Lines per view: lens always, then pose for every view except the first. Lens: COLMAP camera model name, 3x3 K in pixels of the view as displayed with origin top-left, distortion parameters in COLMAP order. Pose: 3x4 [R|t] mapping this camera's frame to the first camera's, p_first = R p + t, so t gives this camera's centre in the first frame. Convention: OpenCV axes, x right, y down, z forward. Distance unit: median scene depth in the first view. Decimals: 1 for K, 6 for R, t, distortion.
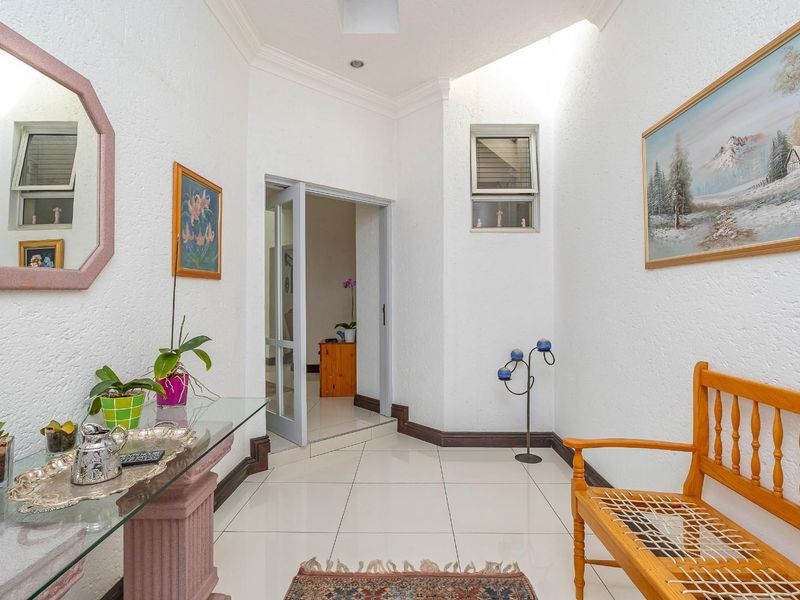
lens RADIAL K [[423.3, 0, 405.0], [0, 423.3, 297.1], [0, 0, 1]] dist [-0.001585, -0.000276]
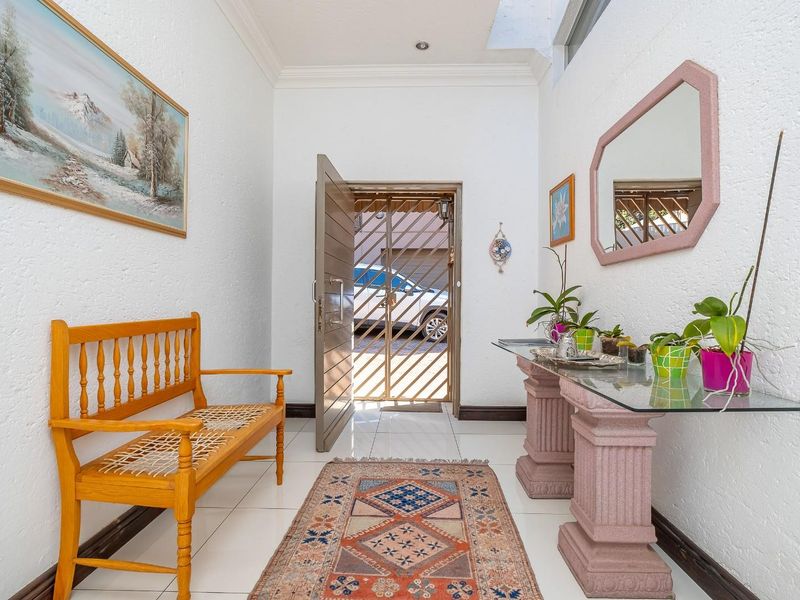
lens RADIAL K [[423.3, 0, 405.0], [0, 423.3, 297.1], [0, 0, 1]] dist [-0.001585, -0.000276]
pose [[-0.999953, -0.002418, 0.009405, -0.012951], [-0.002497, 0.999962, -0.008316, 0.117135], [-0.009385, -0.008339, -0.999921, 1.956316]]
